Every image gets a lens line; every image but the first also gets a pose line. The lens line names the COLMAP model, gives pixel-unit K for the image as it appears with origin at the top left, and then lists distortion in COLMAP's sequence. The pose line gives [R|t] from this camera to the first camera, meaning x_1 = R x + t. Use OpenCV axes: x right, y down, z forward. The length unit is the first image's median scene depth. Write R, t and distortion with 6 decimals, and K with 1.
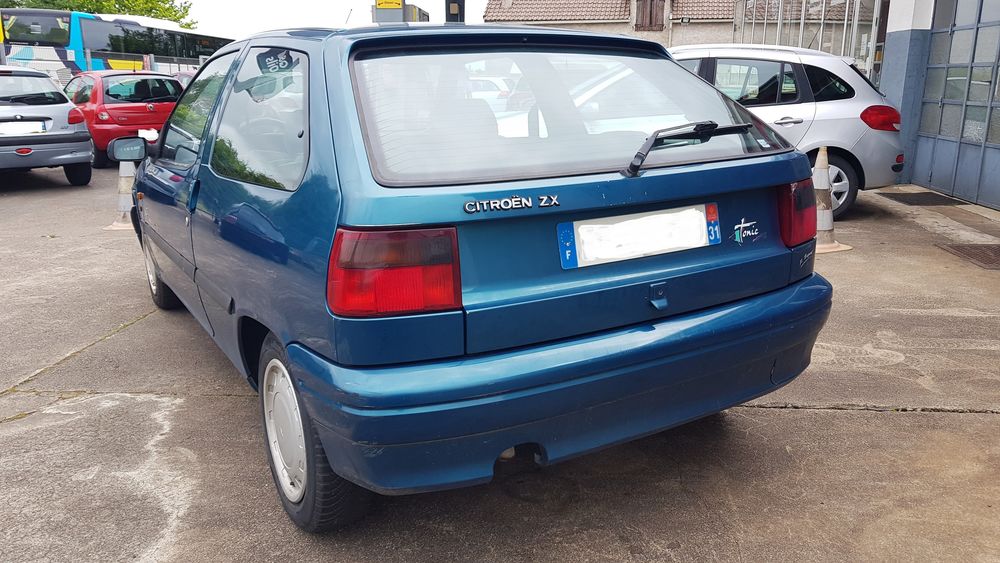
lens RADIAL K [[773.2, 0, 512.2], [0, 773.2, 277.1], [0, 0, 1]] dist [0.071661, -0.108900]
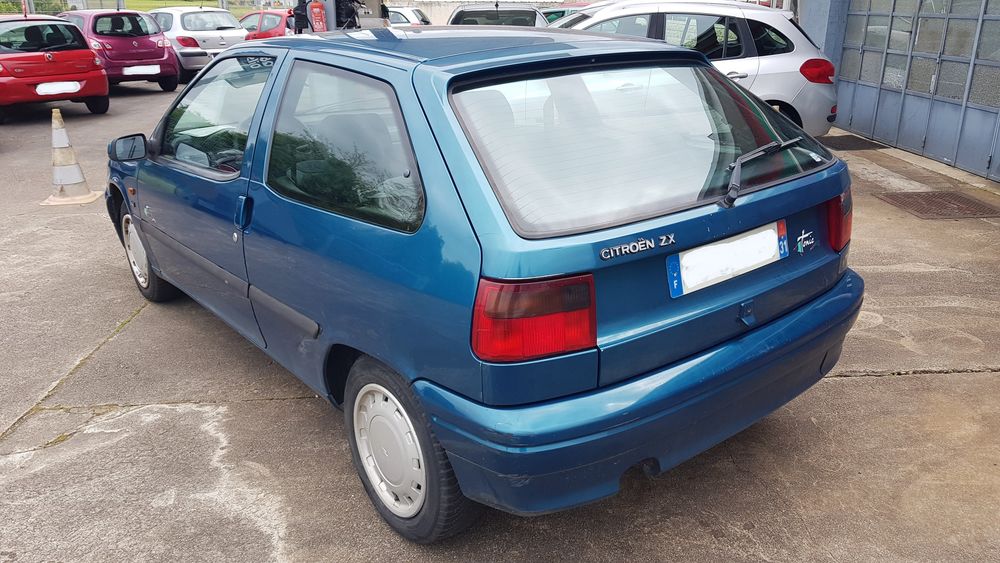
lens RADIAL K [[773.2, 0, 512.2], [0, 773.2, 277.1], [0, 0, 1]] dist [0.071661, -0.108900]
pose [[0.990703, -0.049455, 0.126736, -0.204844], [0.037427, 0.994717, 0.095594, -0.106685], [-0.130794, -0.089962, 0.987319, -0.025698]]
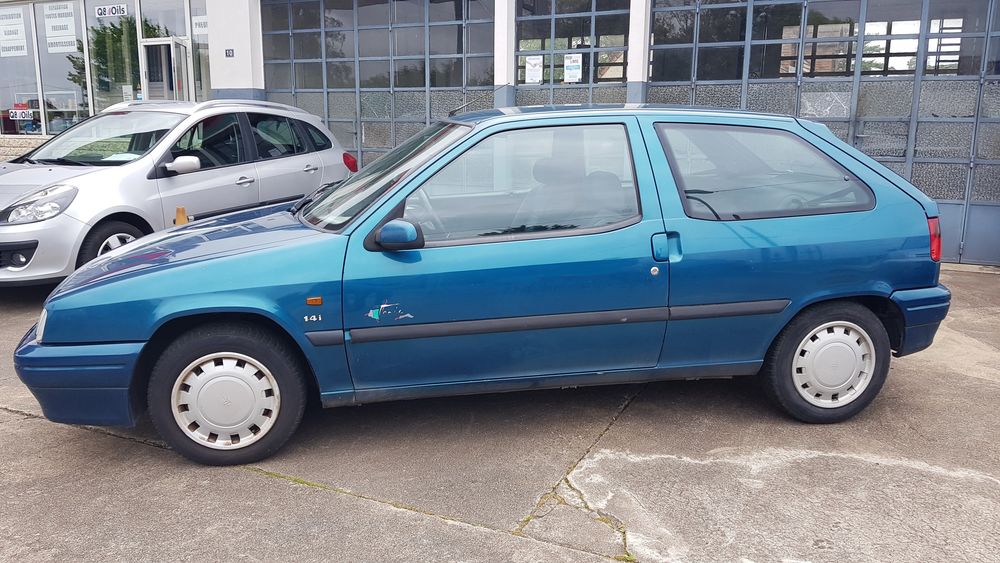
lens RADIAL K [[773.2, 0, 512.2], [0, 773.2, 277.1], [0, 0, 1]] dist [0.071661, -0.108900]
pose [[0.348286, -0.173954, 0.921106, -1.591262], [0.222340, 0.969919, 0.099102, -0.222529], [-0.910638, 0.170283, 0.376486, 0.799820]]
